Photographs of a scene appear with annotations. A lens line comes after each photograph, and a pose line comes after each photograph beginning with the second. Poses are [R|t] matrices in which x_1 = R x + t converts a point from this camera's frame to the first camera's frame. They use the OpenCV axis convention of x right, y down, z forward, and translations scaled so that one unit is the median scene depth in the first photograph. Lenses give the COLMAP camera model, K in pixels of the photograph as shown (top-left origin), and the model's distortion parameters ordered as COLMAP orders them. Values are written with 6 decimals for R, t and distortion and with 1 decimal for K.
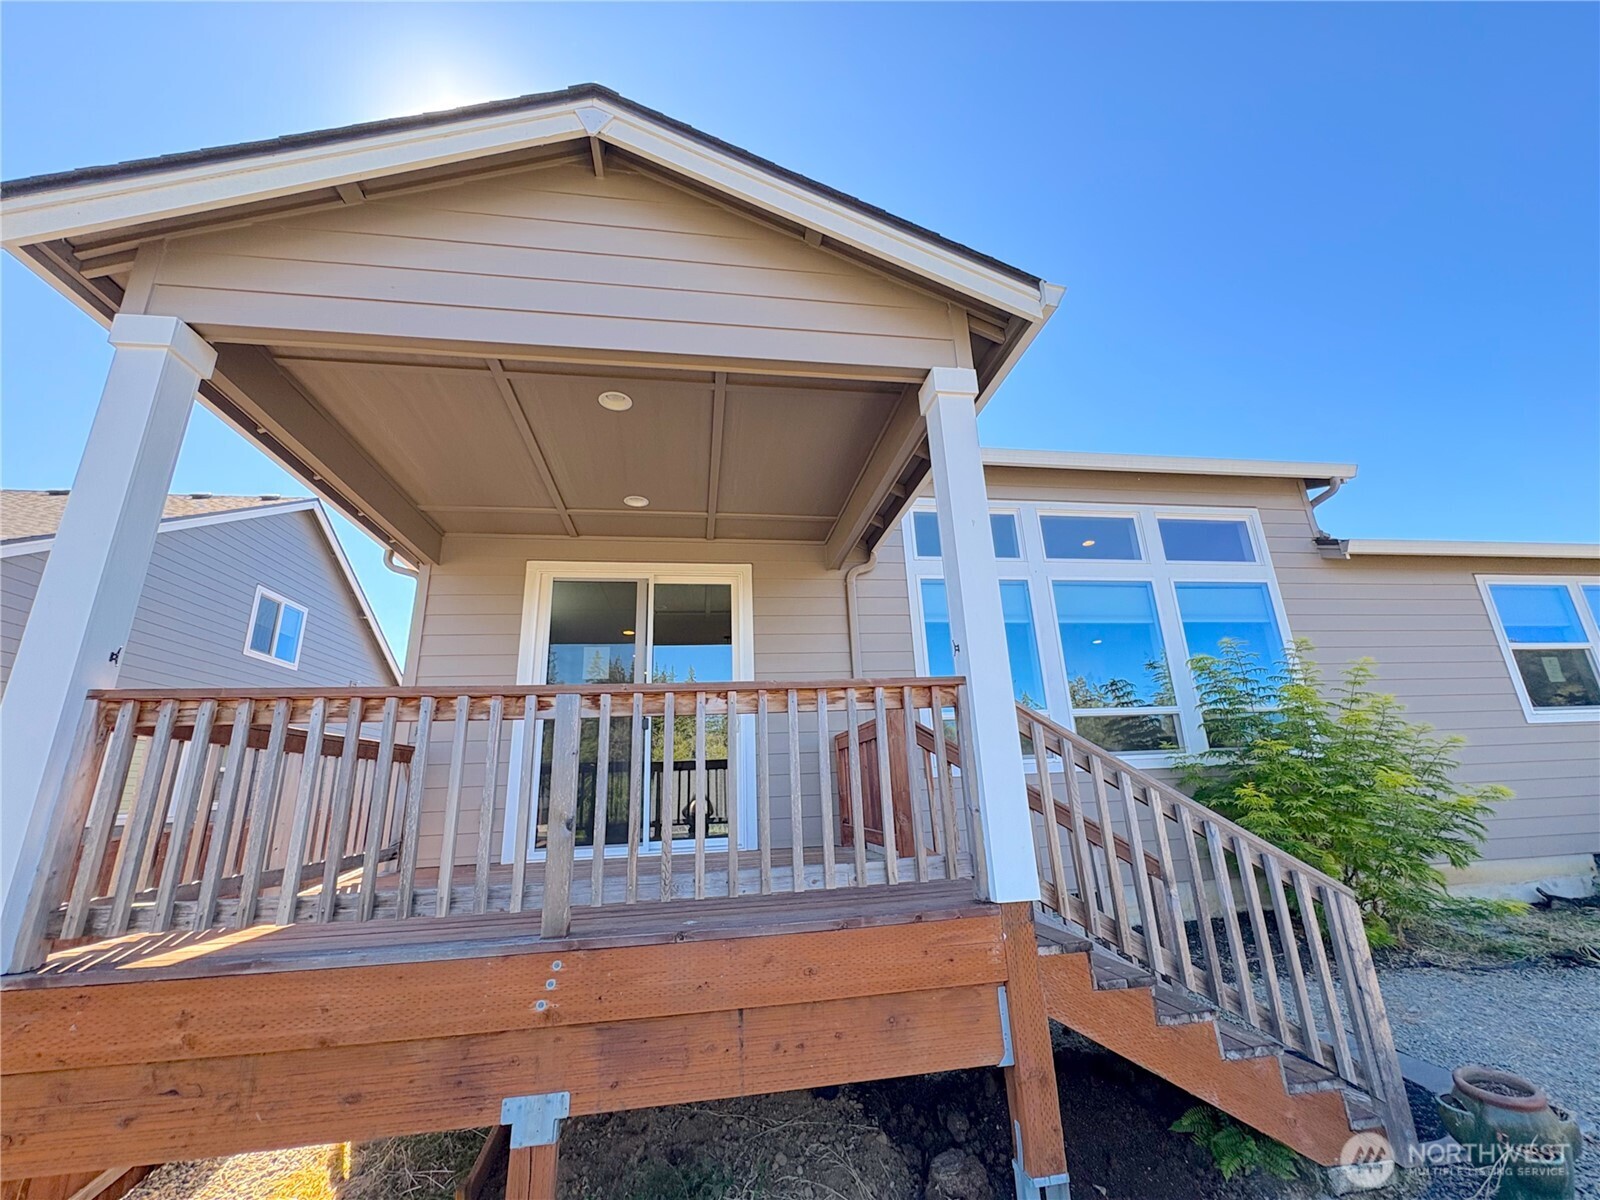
lens RADIAL K [[644.8, 0, 800.0], [0, 644.8, 600.0], [0, 0, 1]] dist [0.000557, 0.000082]
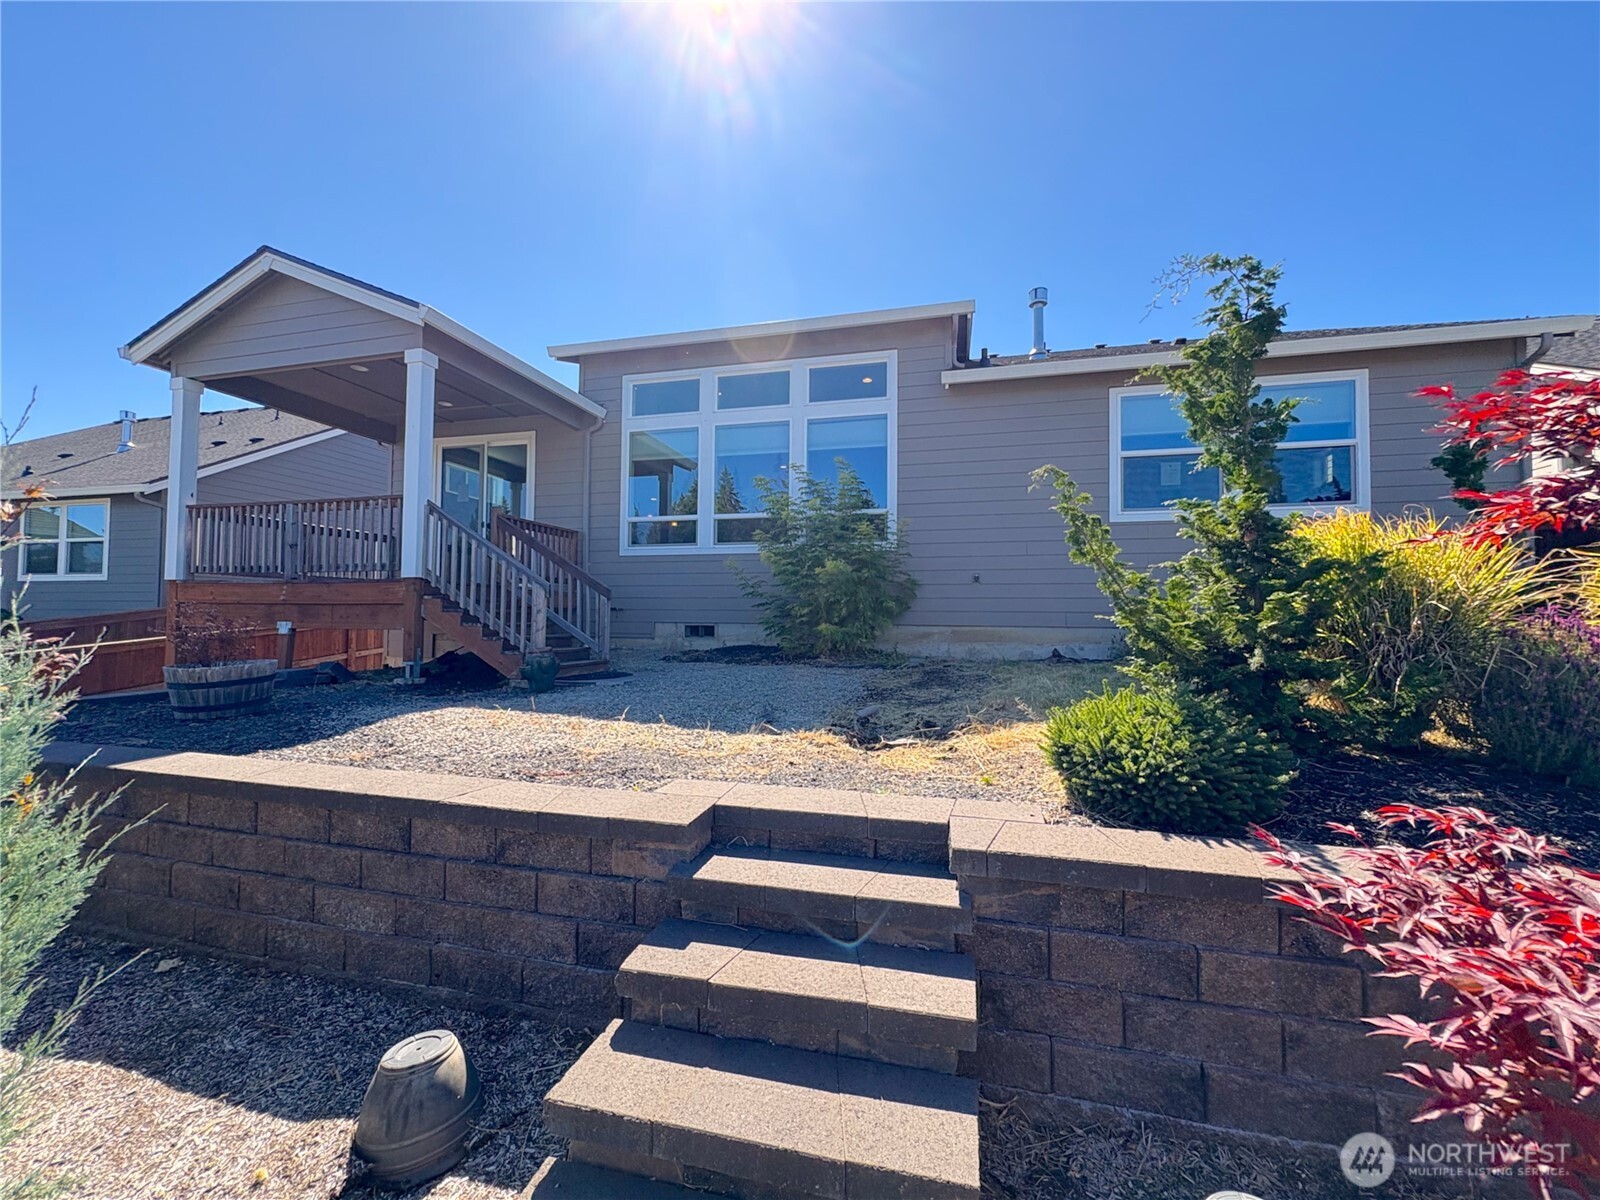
lens RADIAL K [[644.8, 0, 800.0], [0, 644.8, 600.0], [0, 0, 1]] dist [0.000557, 0.000082]
pose [[0.914055, 0.038546, -0.403755, 1.188946], [0.068322, 0.966616, 0.246954, 0.003131], [0.399795, -0.253315, 0.880906, -0.300944]]
